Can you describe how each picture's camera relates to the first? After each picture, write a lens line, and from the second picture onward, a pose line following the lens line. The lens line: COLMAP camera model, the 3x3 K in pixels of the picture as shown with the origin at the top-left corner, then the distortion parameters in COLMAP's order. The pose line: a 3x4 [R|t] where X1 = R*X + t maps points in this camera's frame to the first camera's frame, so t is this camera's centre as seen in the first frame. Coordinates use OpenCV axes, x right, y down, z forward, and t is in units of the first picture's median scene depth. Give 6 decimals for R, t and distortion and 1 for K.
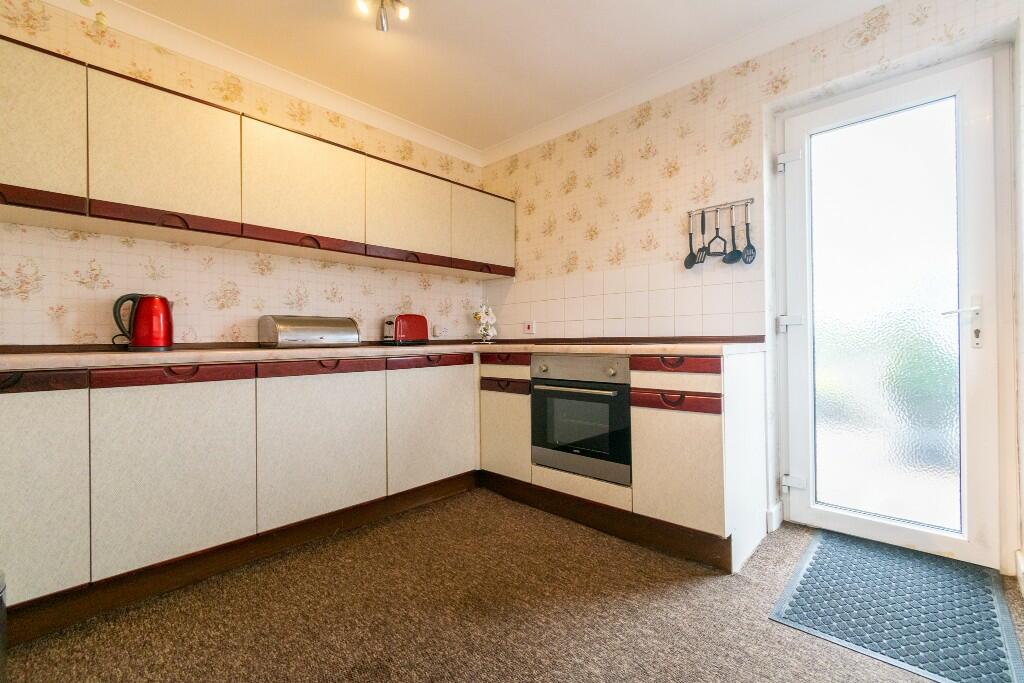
lens RADIAL K [[451.3, 0, 515.7], [0, 451.3, 337.6], [0, 0, 1]] dist [0.004173, 0.000278]
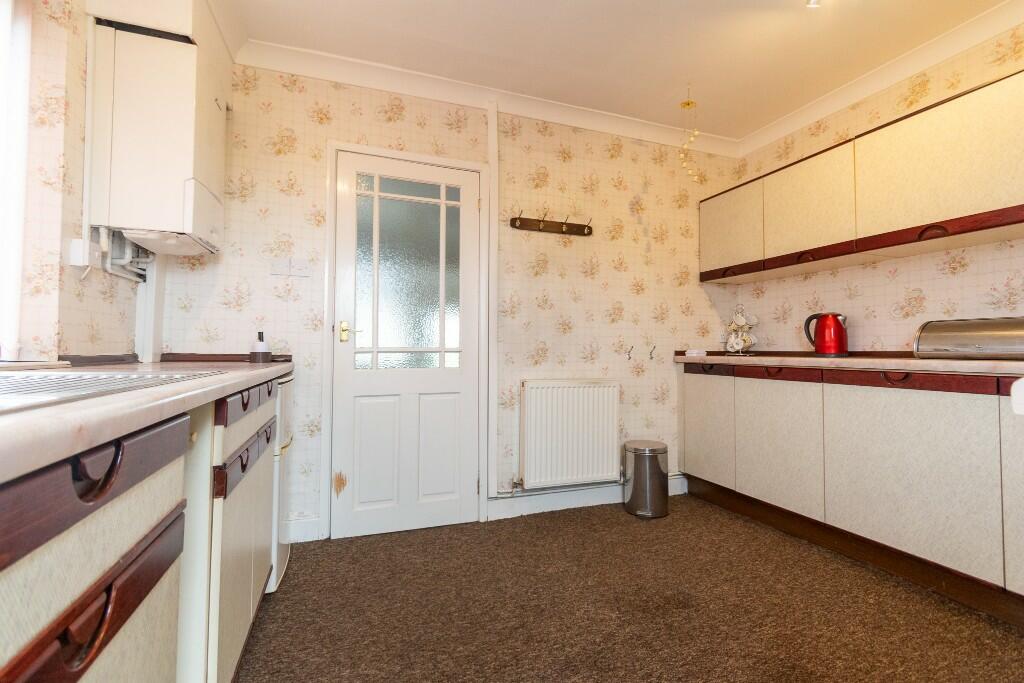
lens RADIAL K [[451.3, 0, 514.2], [0, 451.3, 340.4], [0, 0, 1]] dist [0.004173, 0.000278]
pose [[-0.438625, -0.012284, -0.898586, 0.725029], [0.002836, 0.999883, -0.015053, -0.000766], [0.898666, -0.009151, -0.438539, 0.760516]]
